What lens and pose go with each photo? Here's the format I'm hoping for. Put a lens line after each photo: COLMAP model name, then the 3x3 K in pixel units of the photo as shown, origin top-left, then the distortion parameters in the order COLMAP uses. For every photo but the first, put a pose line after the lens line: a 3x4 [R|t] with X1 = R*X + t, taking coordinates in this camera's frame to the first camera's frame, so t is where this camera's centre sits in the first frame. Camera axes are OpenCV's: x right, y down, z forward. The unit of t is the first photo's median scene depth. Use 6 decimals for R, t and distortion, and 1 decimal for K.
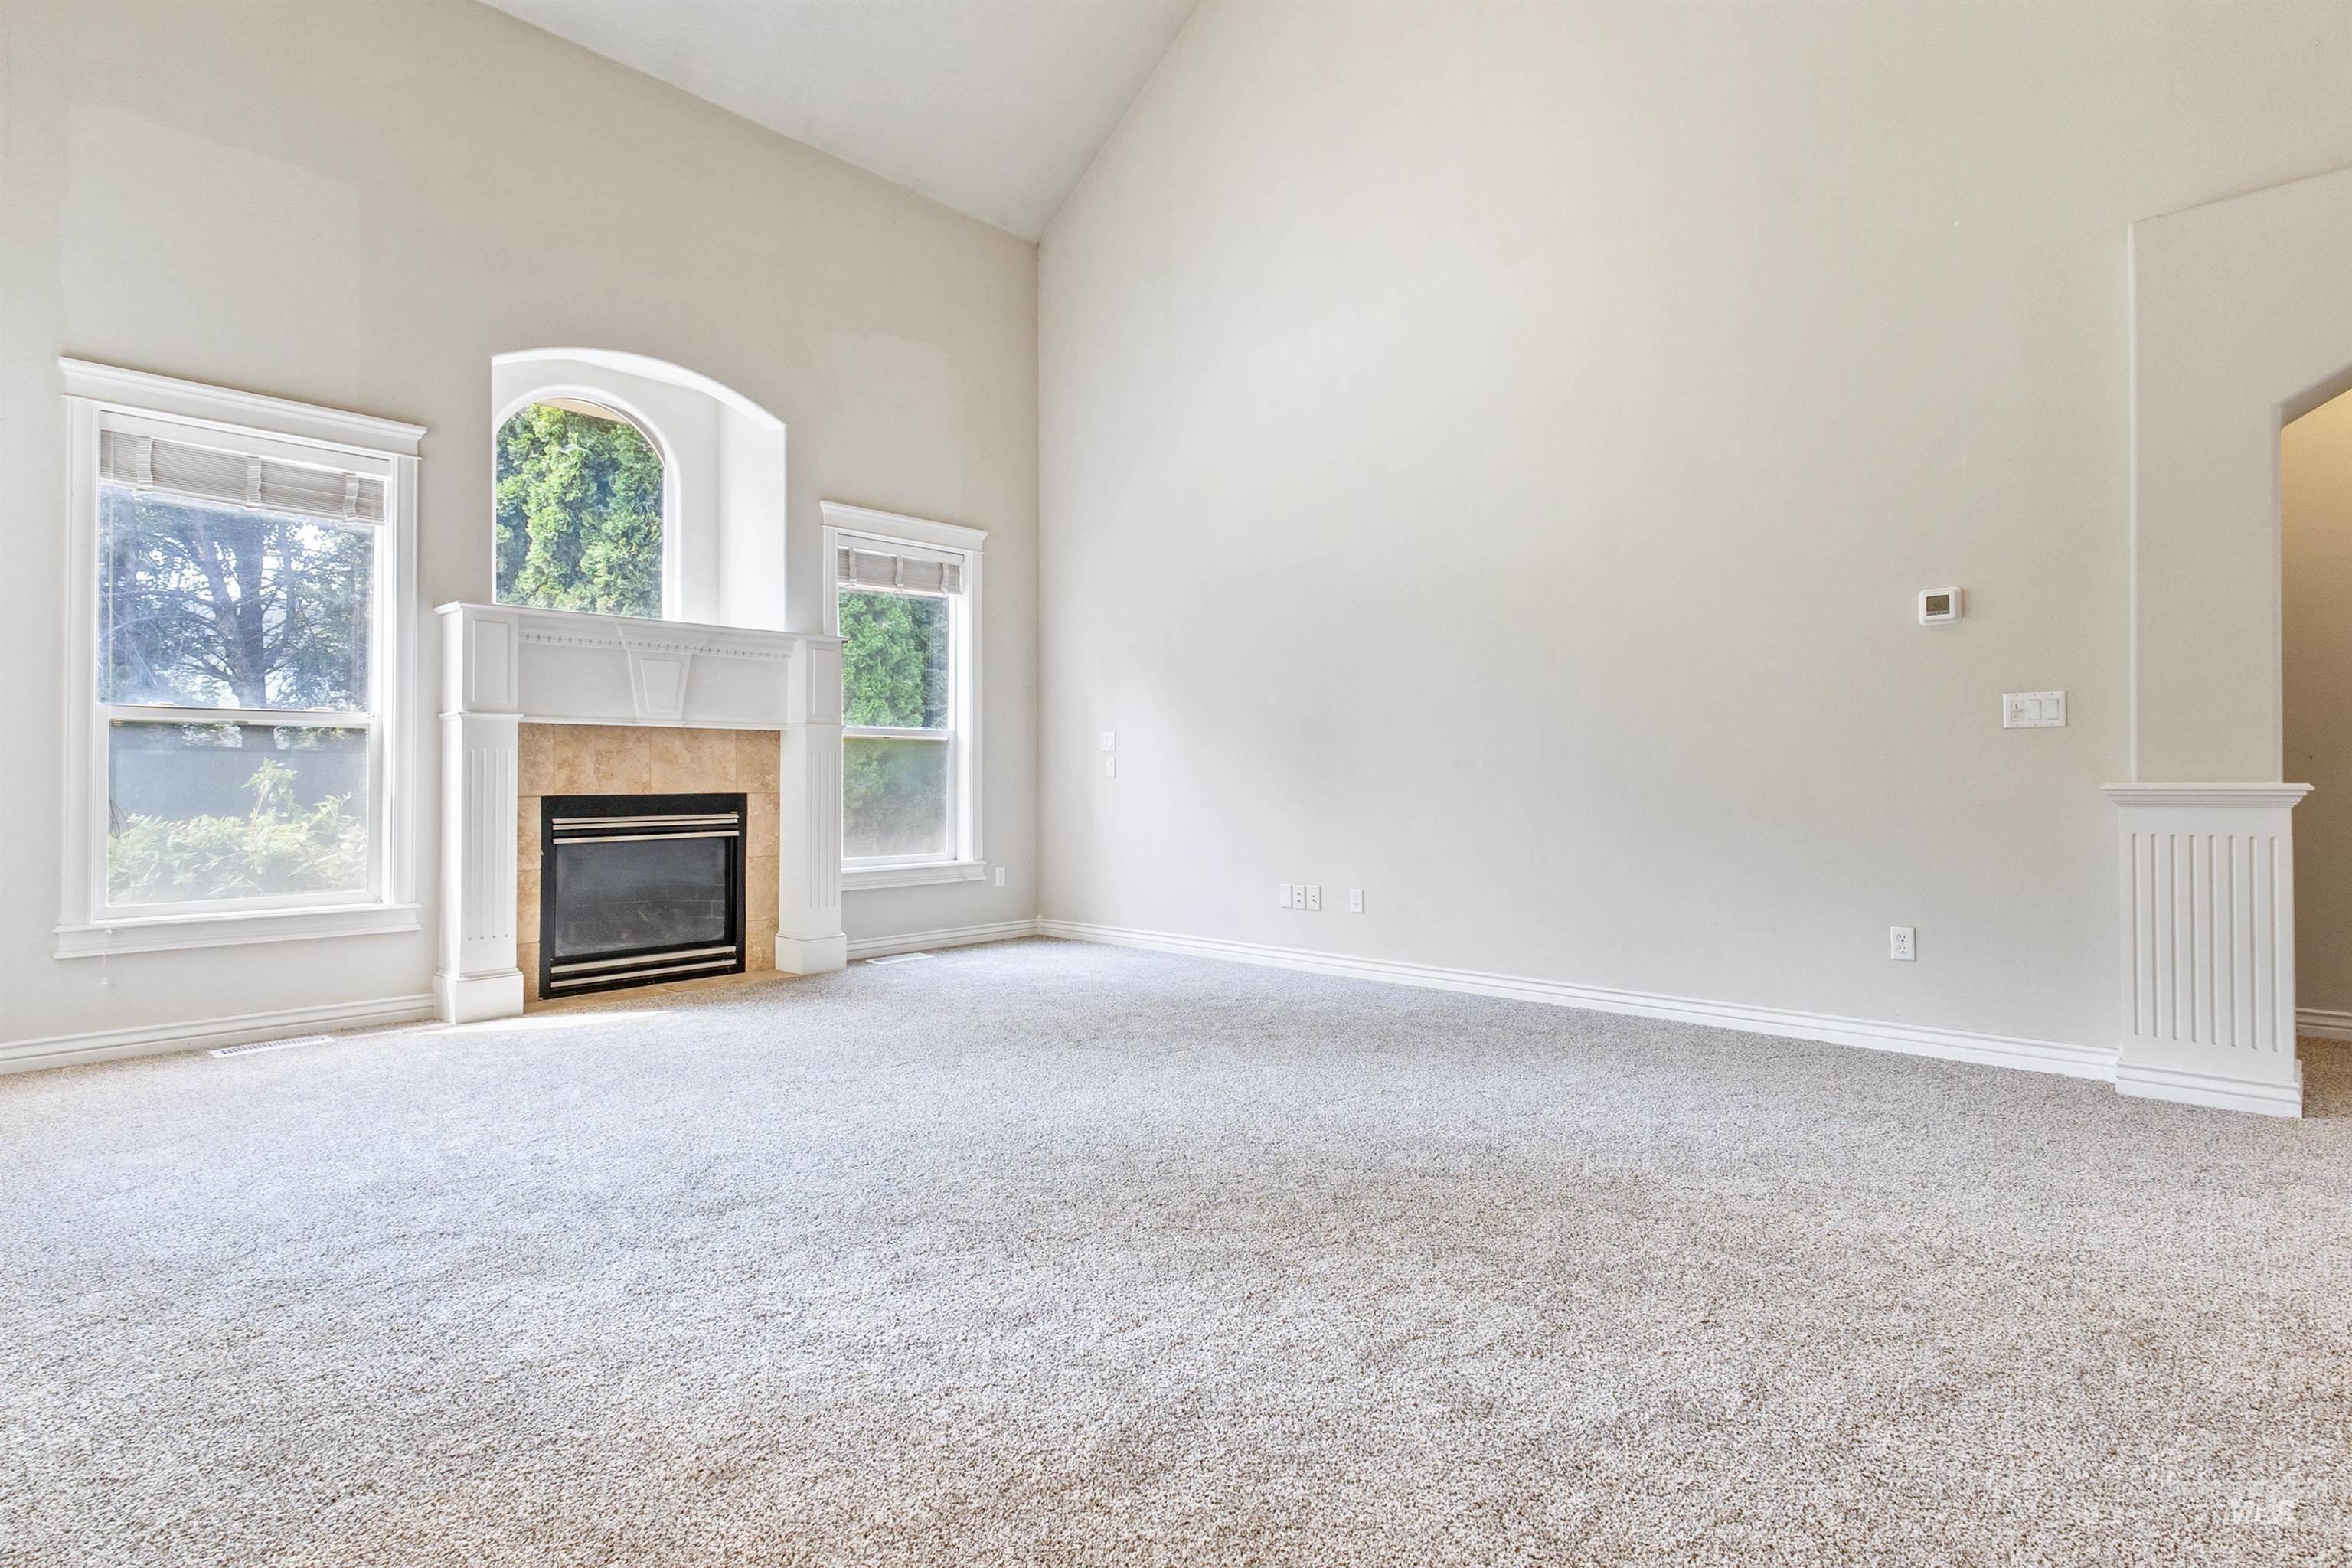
lens RADIAL K [[1189.3, 0, 1140.4], [0, 1189.3, 779.9], [0, 0, 1]] dist [-0.000516, -0.000877]
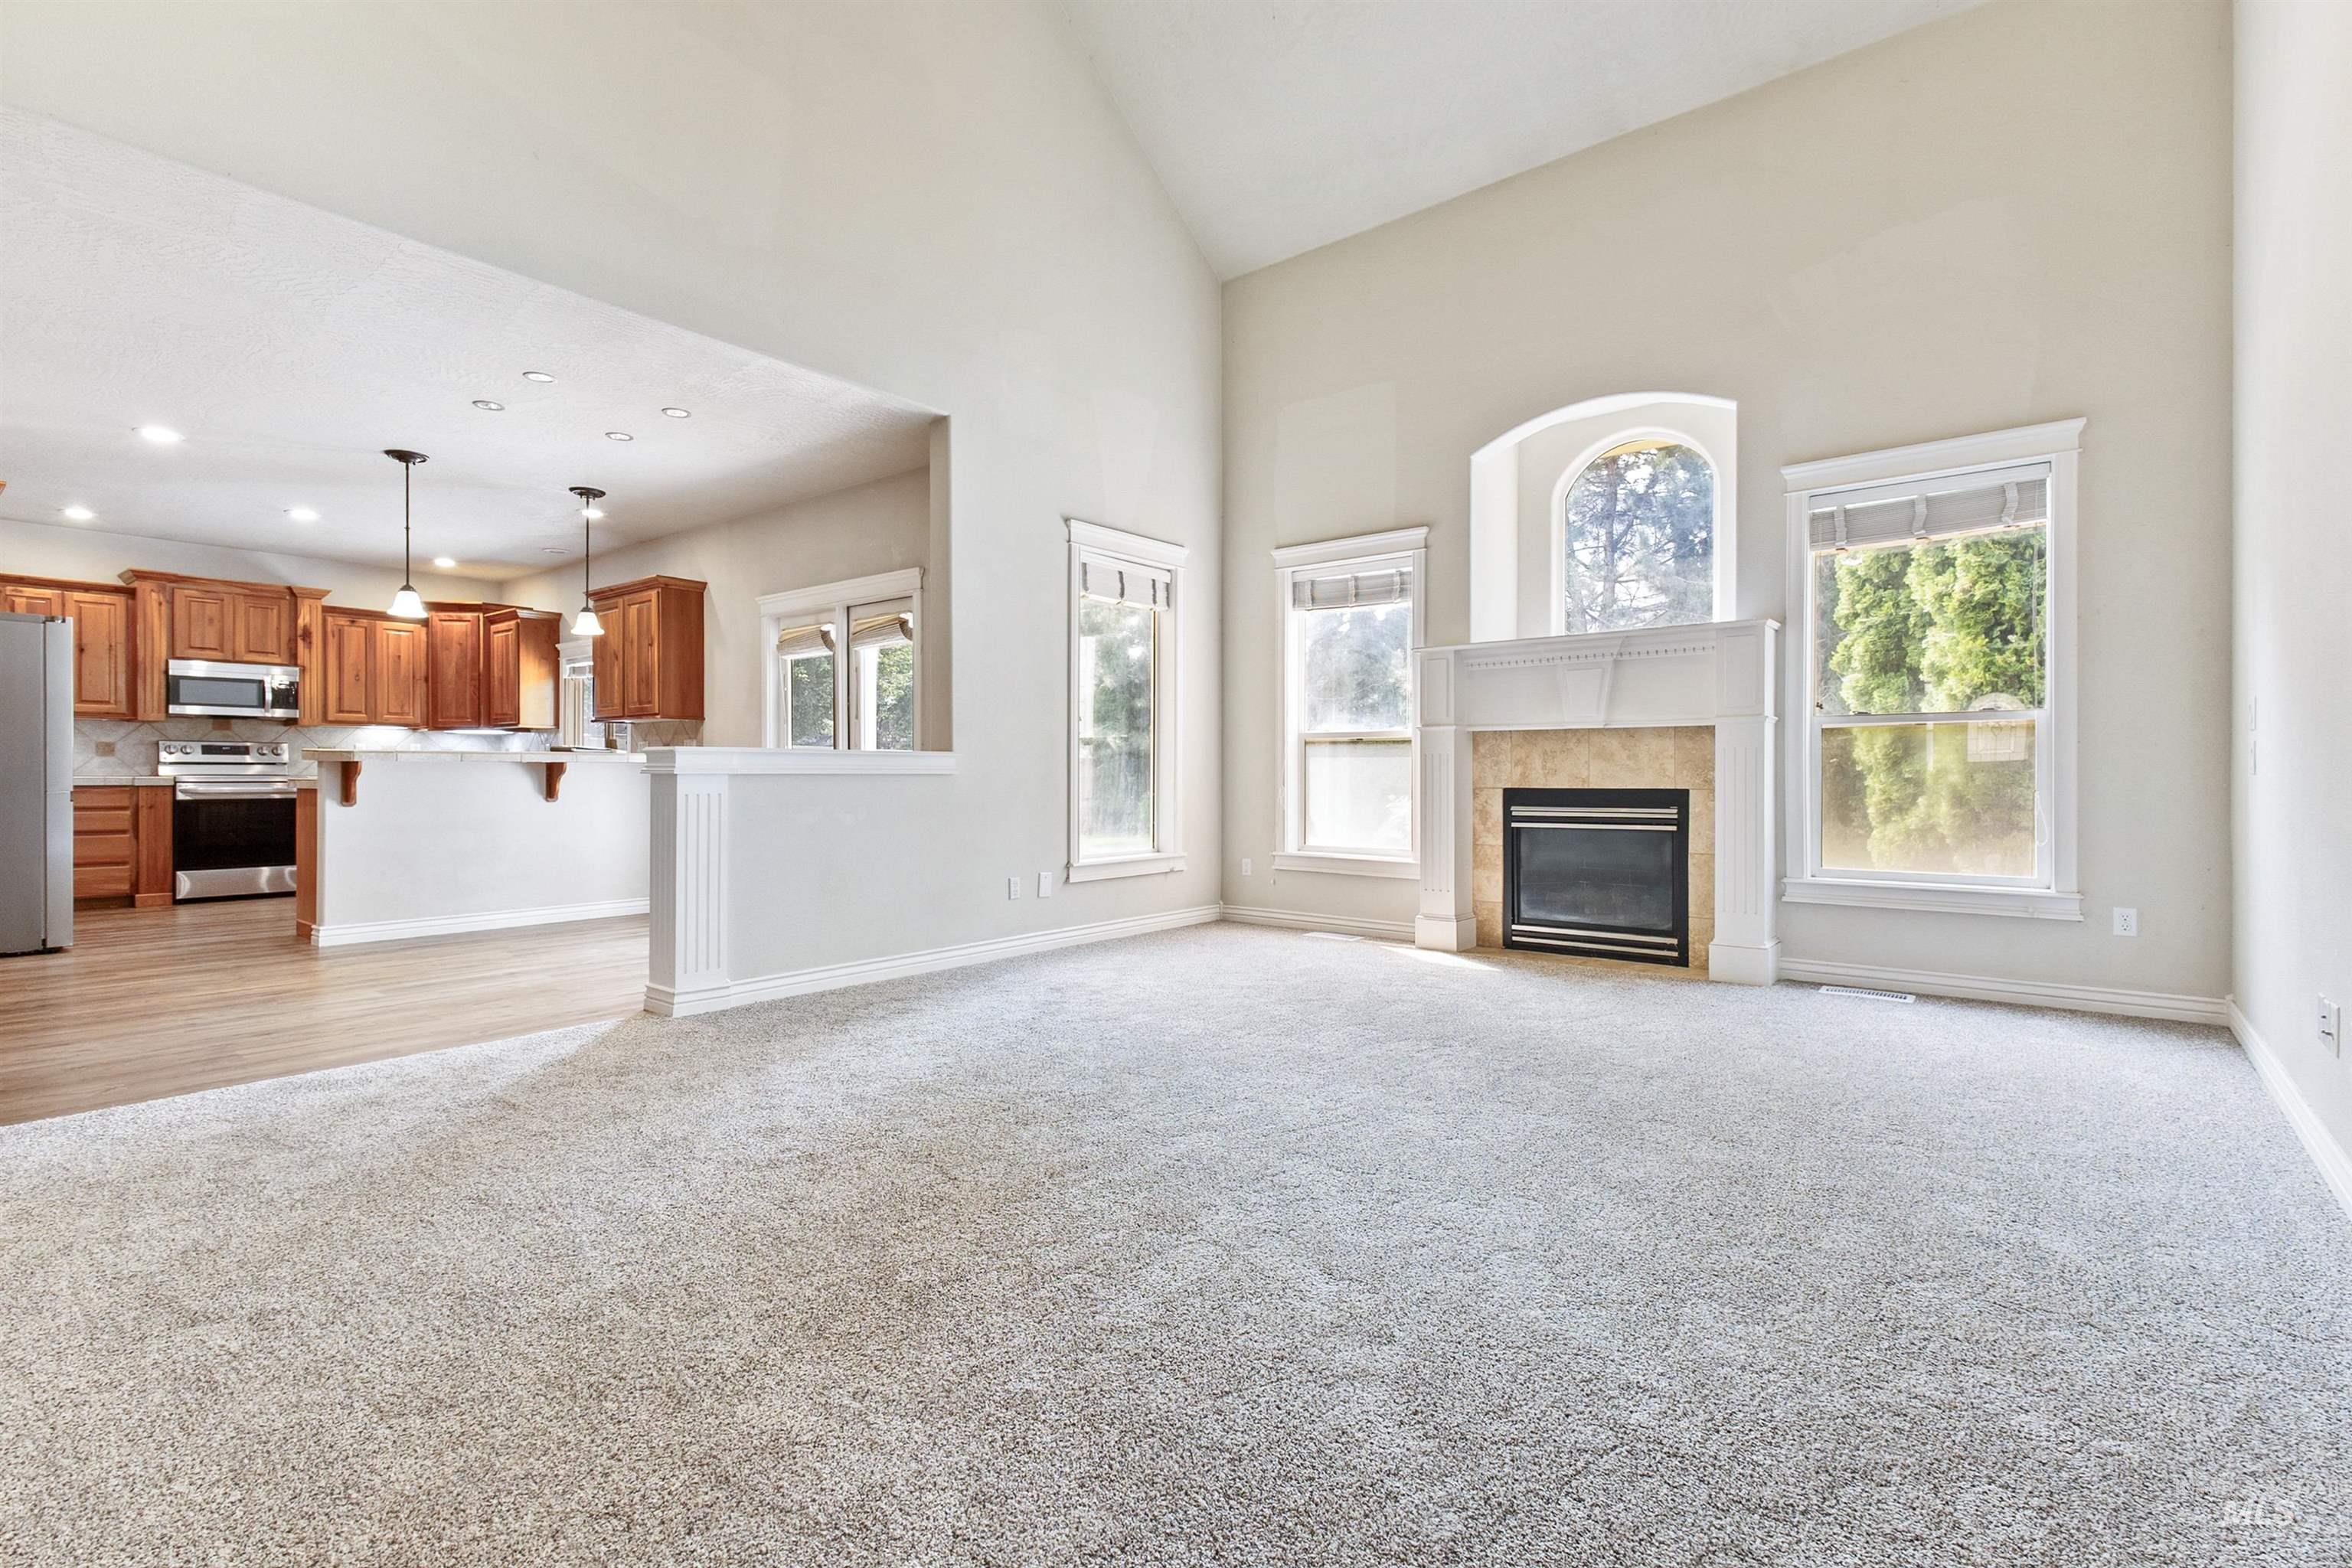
lens RADIAL K [[1041.7, 0, 1261.3], [0, 1041.7, 784.6], [0, 0, 1]] dist [0.001830, 0.000137]
pose [[0.110995, 0.012103, -0.993747, 0.537949], [-0.002867, 0.999926, 0.011858, -0.002266], [0.993817, 0.001533, 0.111022, 0.582648]]
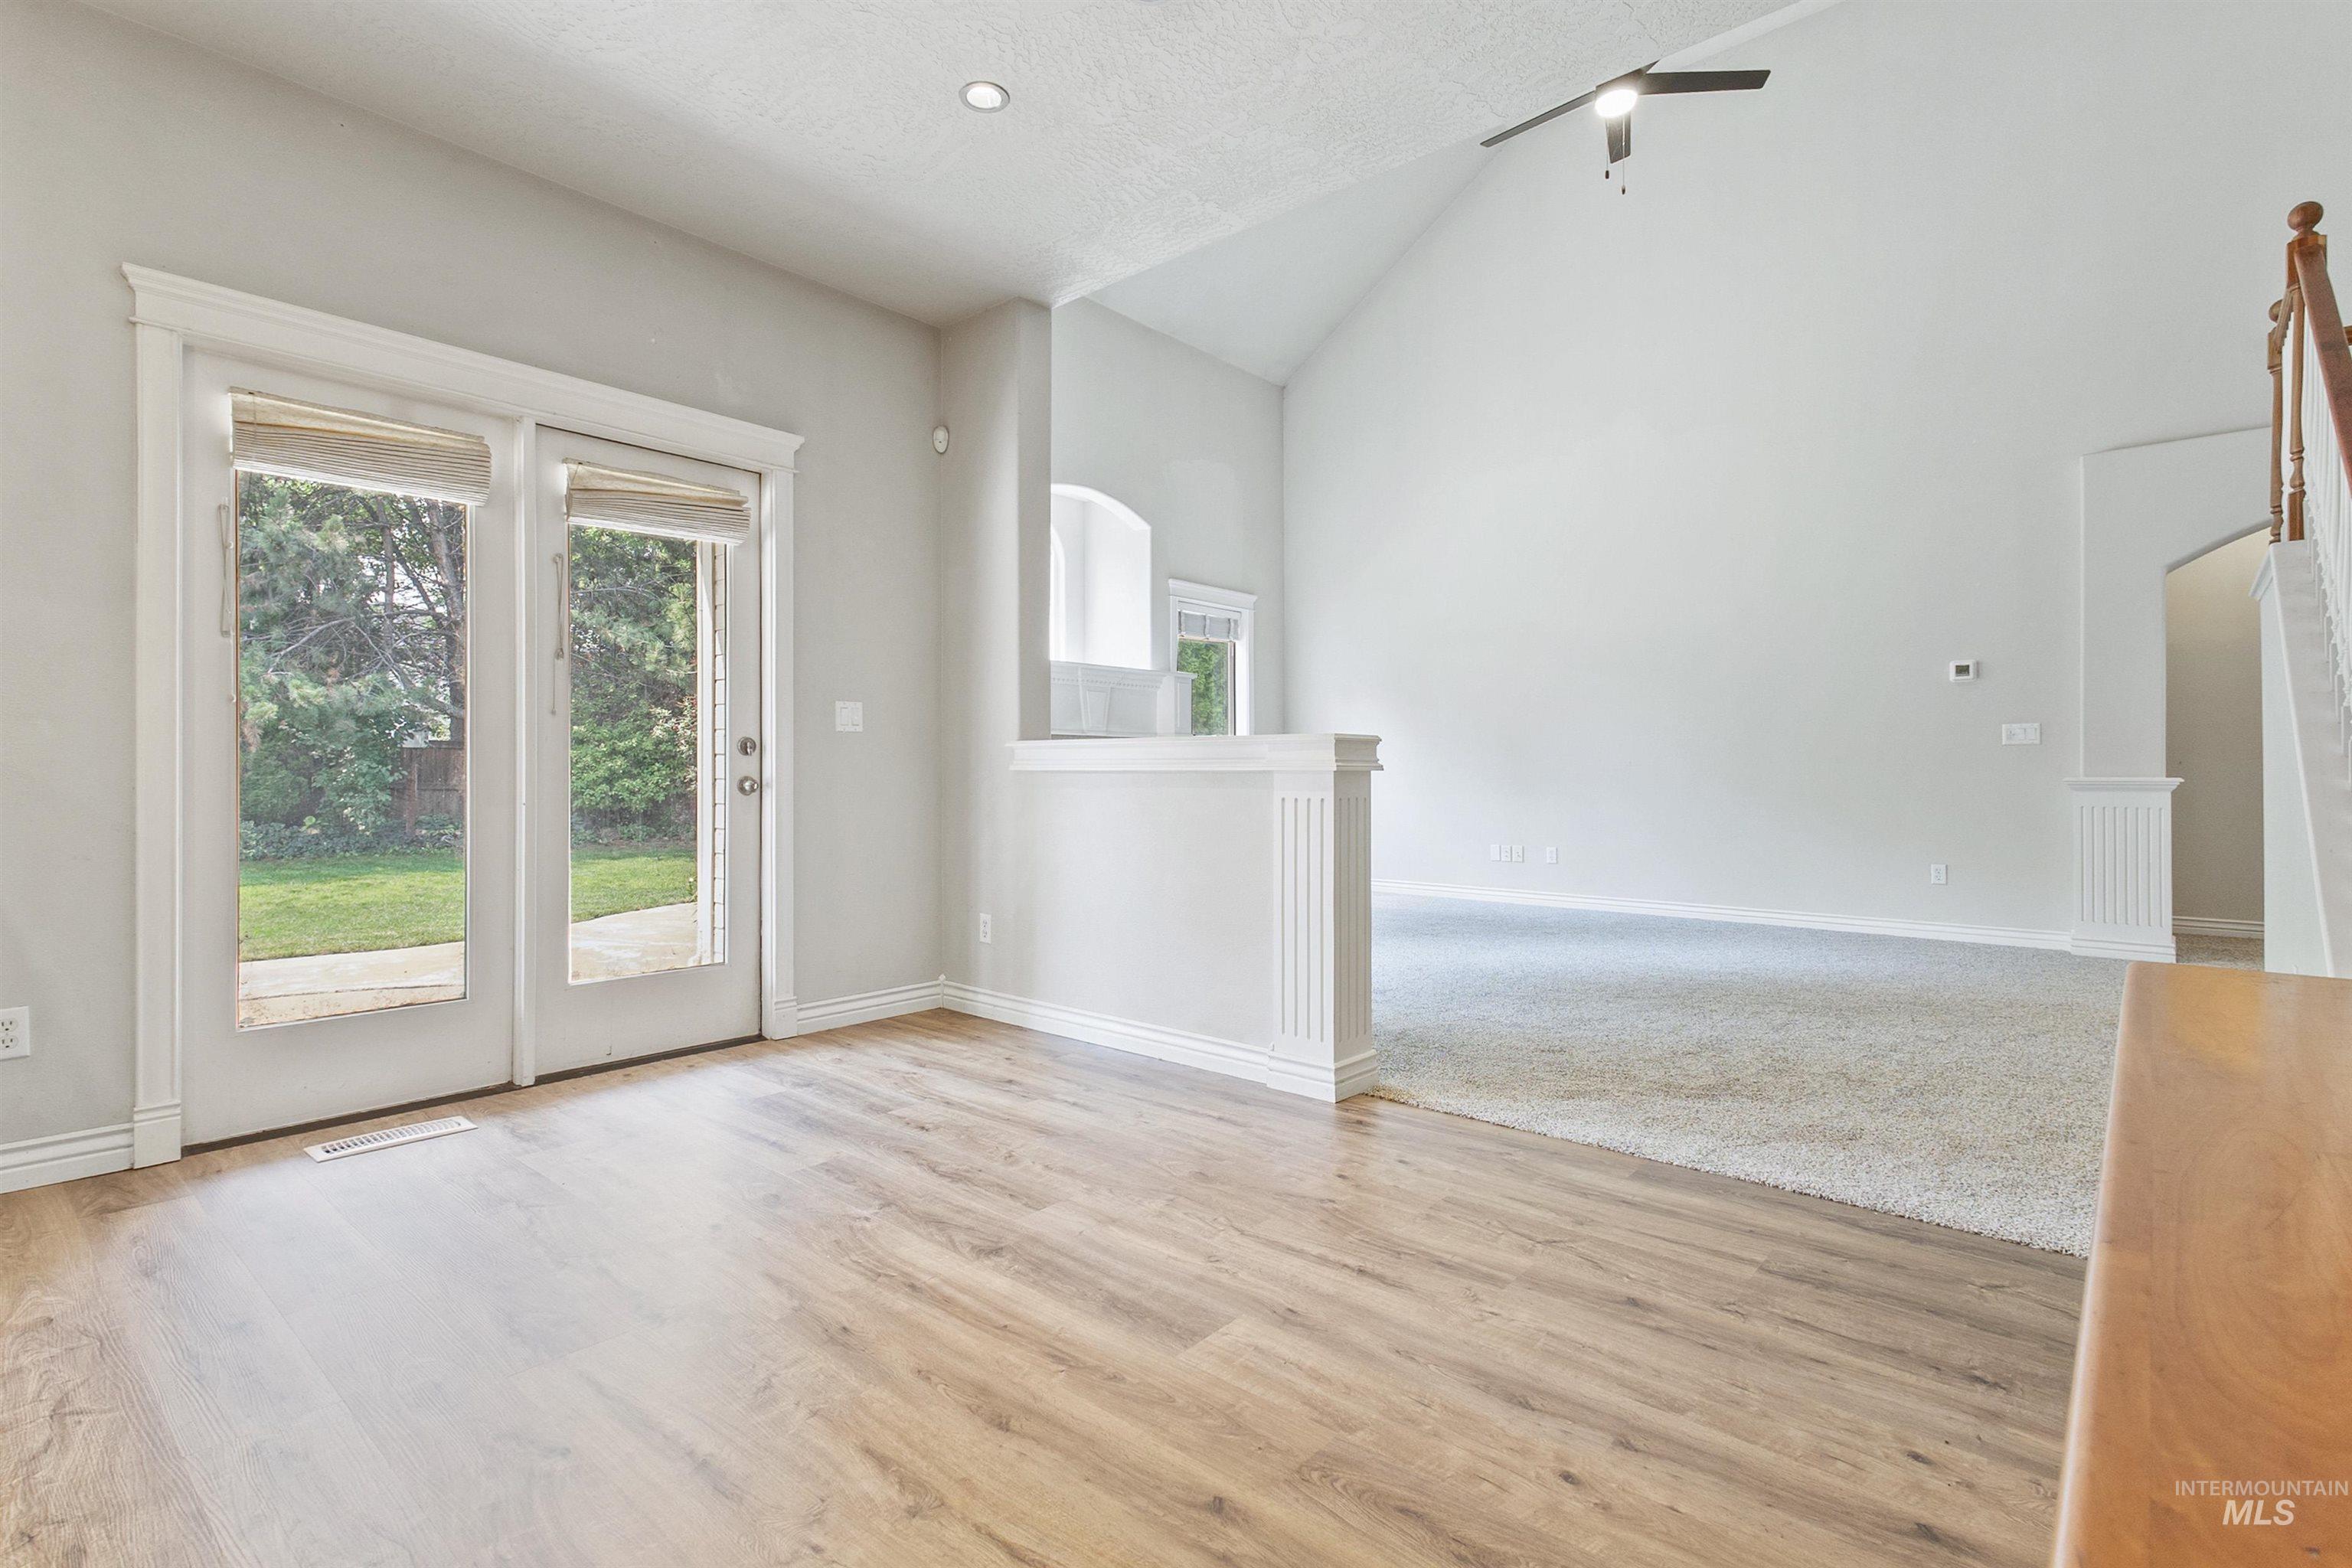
lens RADIAL K [[1090.6, 0, 1150.7], [0, 1090.6, 774.0], [0, 0, 1]] dist [-0.000846, -0.000639]
pose [[0.999745, 0.005012, 0.022007, -0.358730], [-0.004999, 0.999987, -0.000634, 0.003563], [-0.022010, 0.000524, 0.999758, -0.360290]]
